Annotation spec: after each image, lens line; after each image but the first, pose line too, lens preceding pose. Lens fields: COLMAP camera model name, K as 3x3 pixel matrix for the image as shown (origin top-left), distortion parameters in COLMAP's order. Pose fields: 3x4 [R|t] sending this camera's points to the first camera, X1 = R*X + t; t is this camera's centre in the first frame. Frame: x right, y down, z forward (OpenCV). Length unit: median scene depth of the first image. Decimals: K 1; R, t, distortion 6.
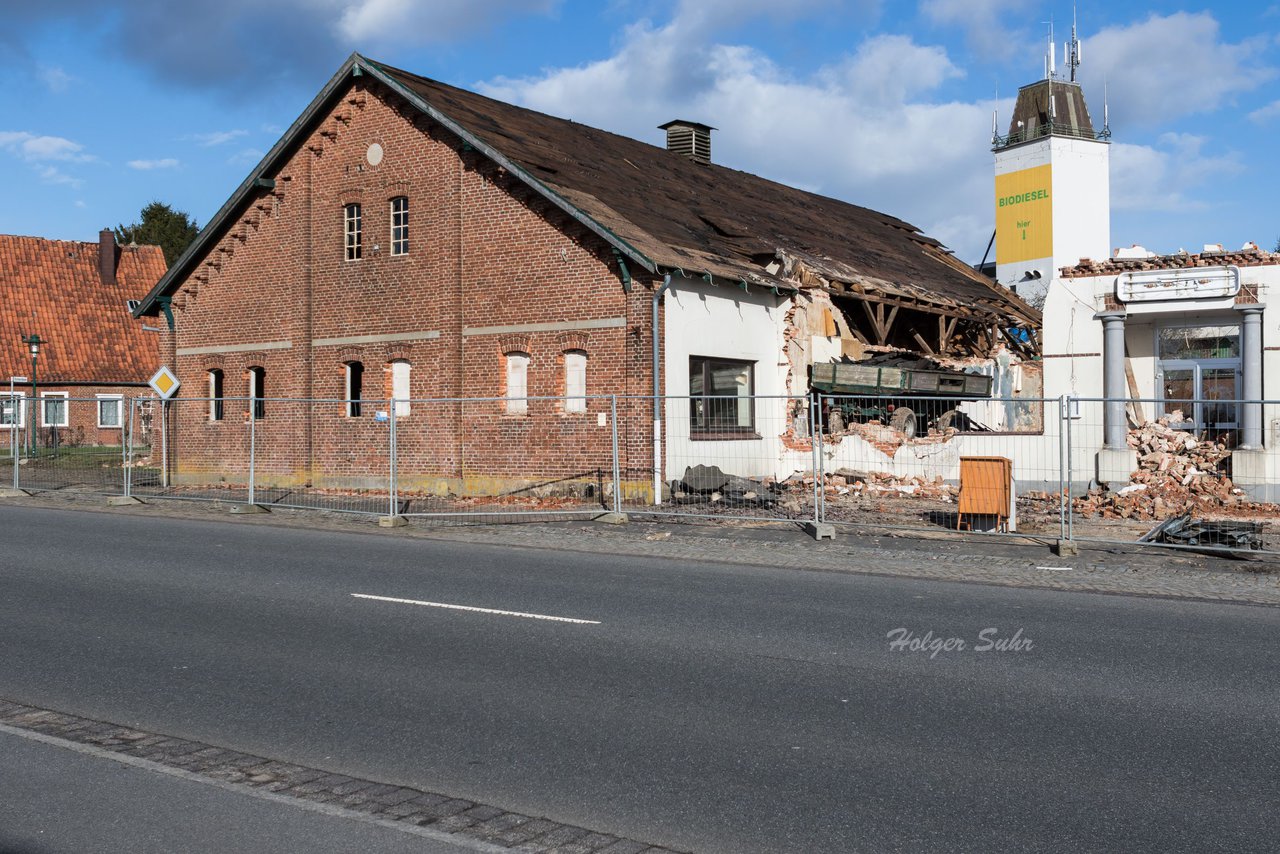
lens RADIAL K [[1410.4, 0, 640.0], [0, 1410.4, 427.0], [0, 0, 1]] dist [-0.035925, 0.033908]
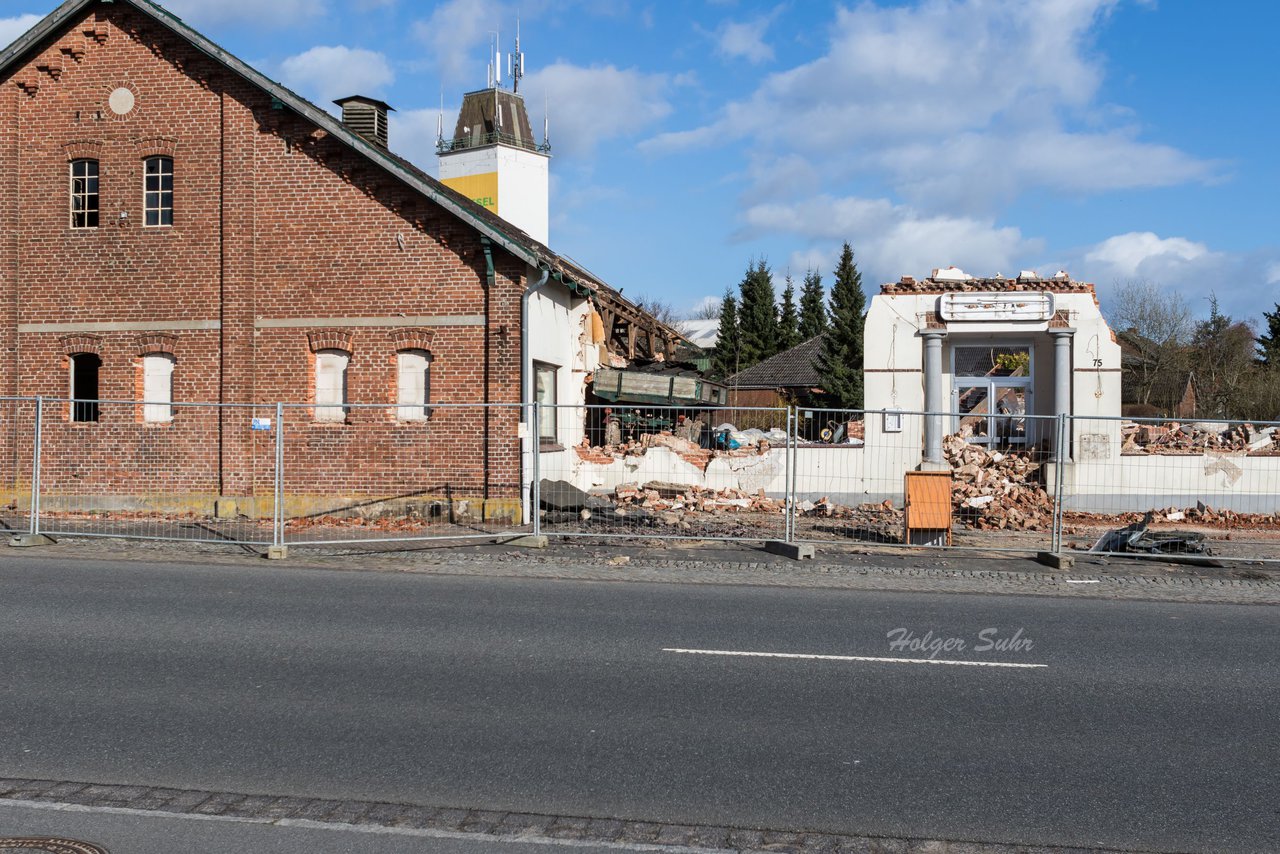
lens RADIAL K [[1439.9, 0, 645.1], [0, 1439.9, 427.6], [0, 0, 1]] dist [-0.041058, 0.059248]
pose [[0.899571, 0.009016, 0.436681, -0.290201], [-0.008008, 0.999959, -0.004149, -0.003194], [-0.436701, 0.000235, 0.899607, 0.124800]]
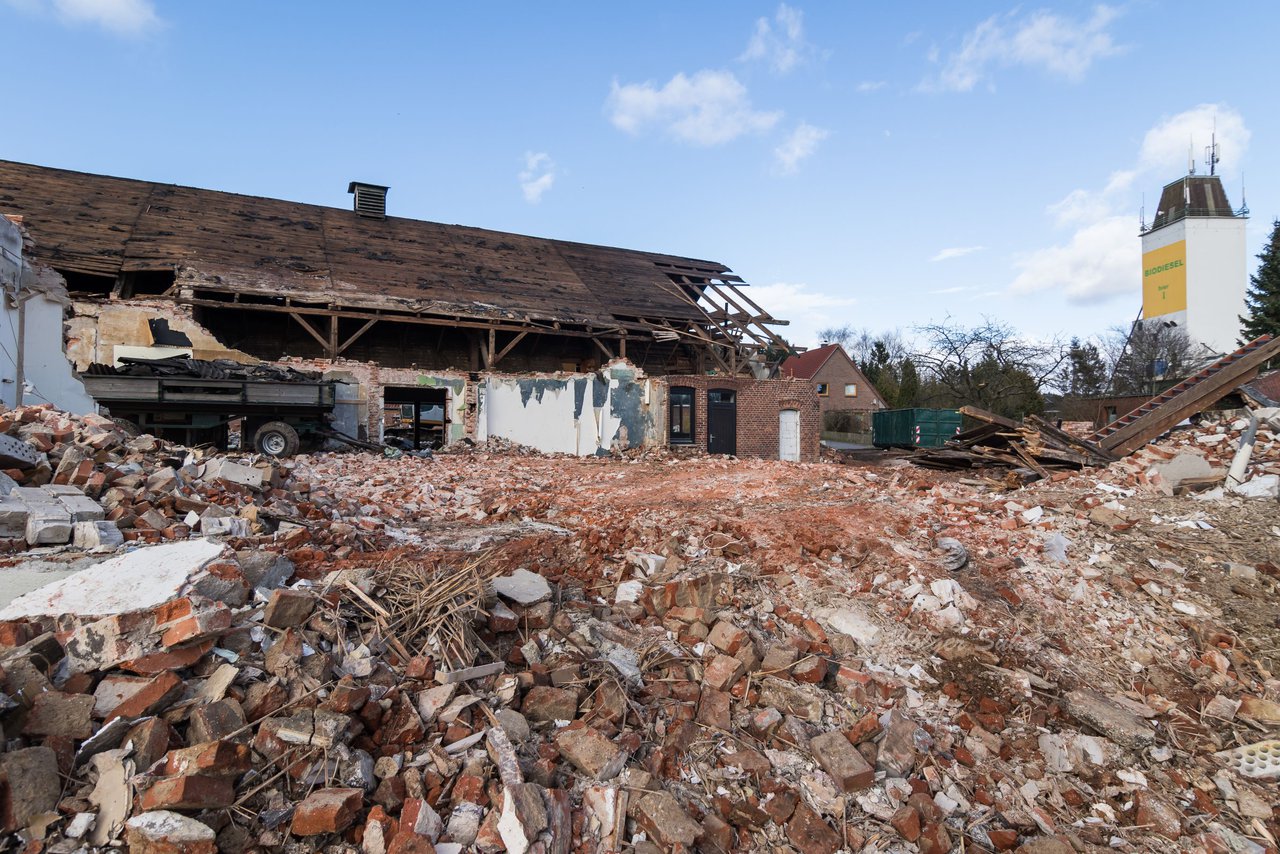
lens RADIAL K [[719.0, 0, 642.6], [0, 719.0, 423.1], [0, 0, 1]] dist [0.000733, 0.000724]
pose [[0.884757, 0.000818, -0.466052, 0.748044], [-0.008079, 0.999875, -0.013582, -0.007744], [0.465983, 0.015782, 0.884653, 0.800115]]
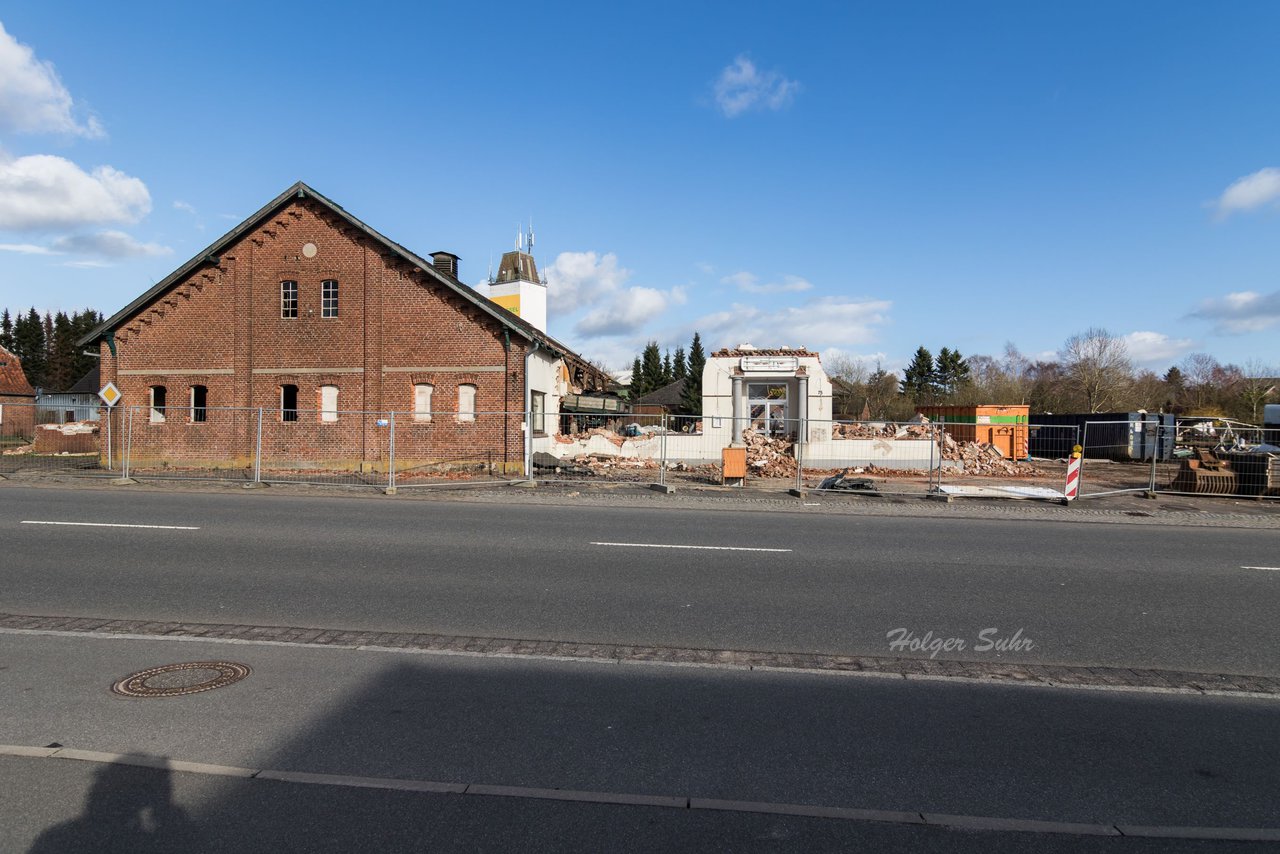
lens RADIAL K [[725.4, 0, 644.1], [0, 725.4, 424.4], [0, 0, 1]] dist [0.000341, 0.003031]
pose [[0.869115, 0.011366, 0.494479, -0.273513], [-0.009726, 0.999935, -0.005889, -0.003261], [-0.494514, 0.000309, 0.869170, 0.139660]]
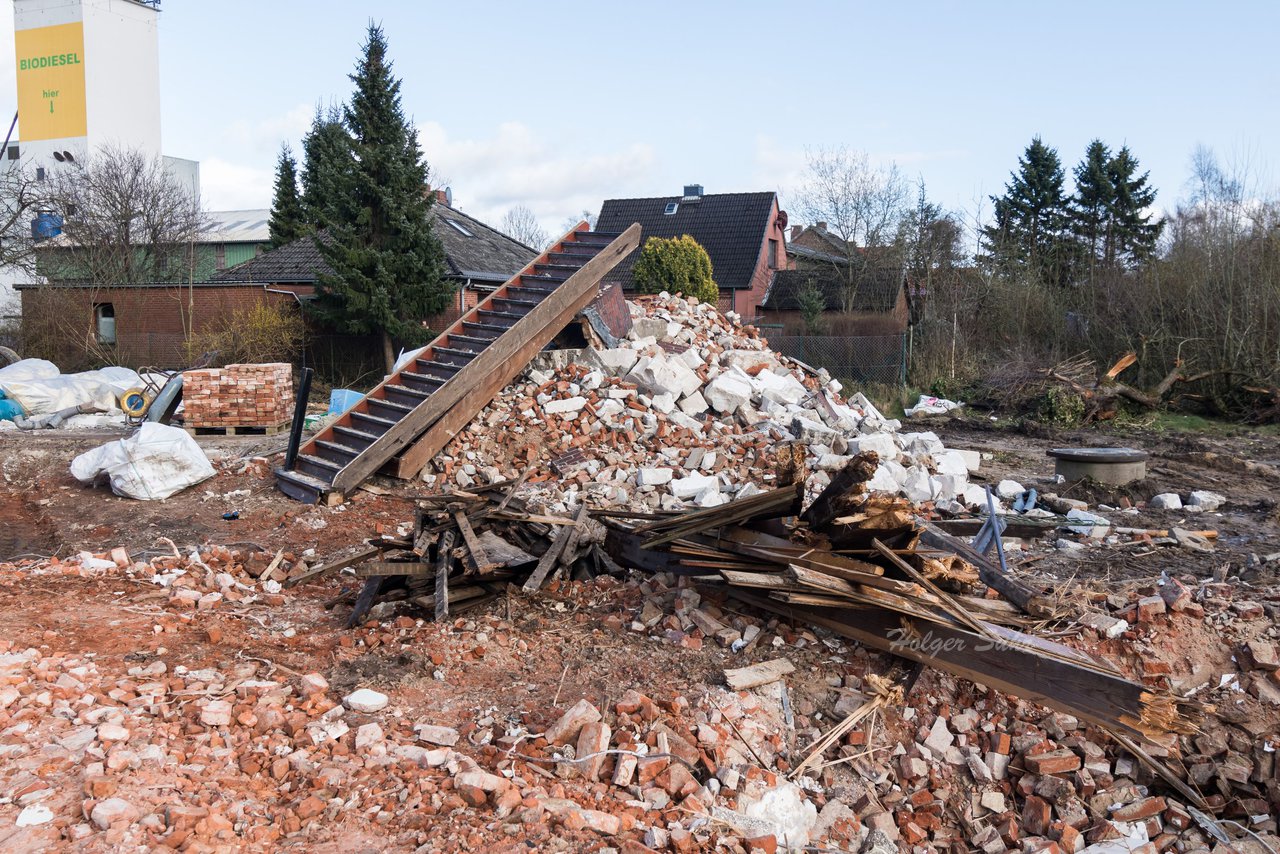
lens RADIAL K [[1188.3, 0, 640.0], [0, 1188.3, 427.0], [0, 0, 1]] dist [0.004561, 0.006463]
pose [[0.797710, -0.042963, 0.601509, 0.586211], [-0.007178, 0.996712, 0.080711, -0.041354], [-0.602999, -0.068701, 0.794778, 1.093637]]
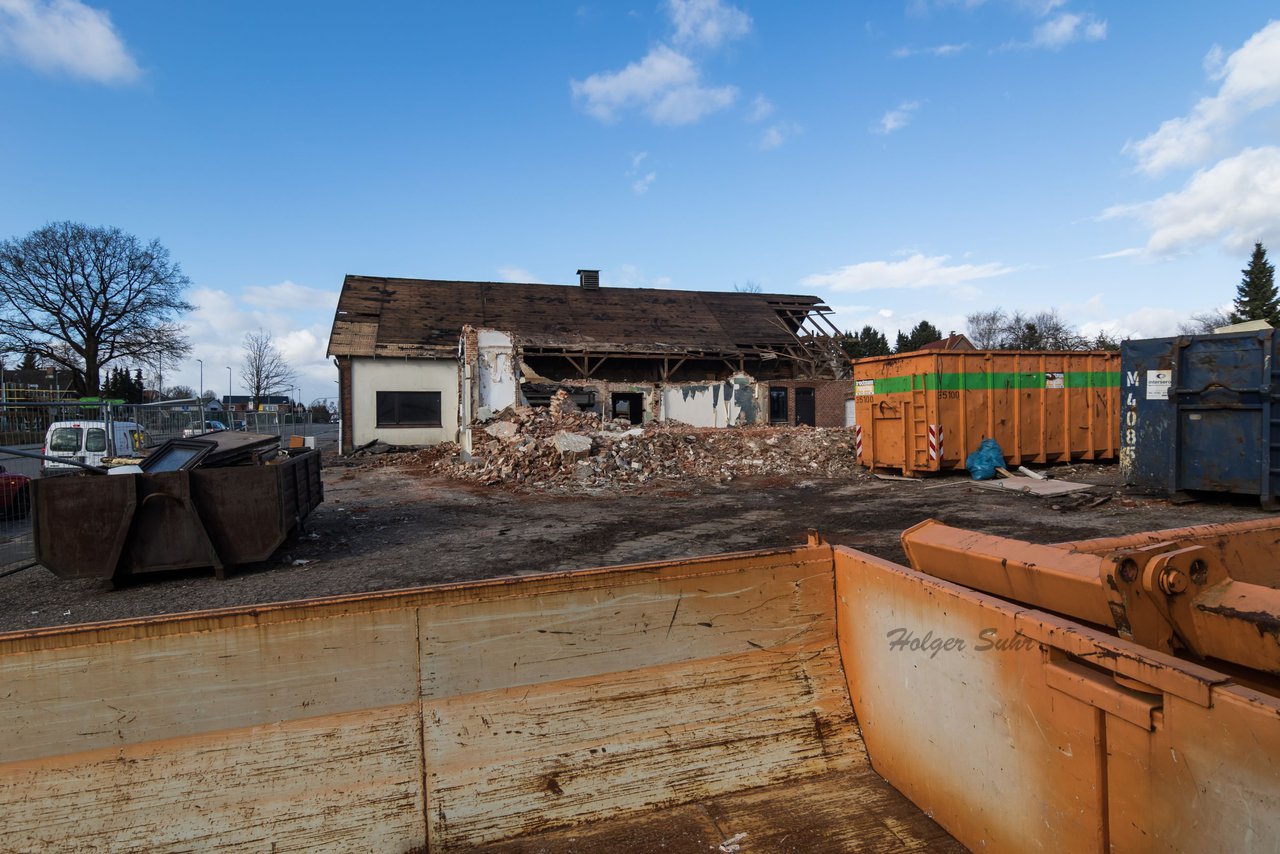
lens RADIAL K [[750.3, 0, 639.6], [0, 750.3, 419.8], [0, 0, 1]] dist [0.000793, 0.001007]
pose [[0.765024, -0.008692, -0.643943, 1.097234], [0.008355, 0.999959, -0.003572, 0.003374], [0.643947, -0.002648, 0.765065, 0.320005]]
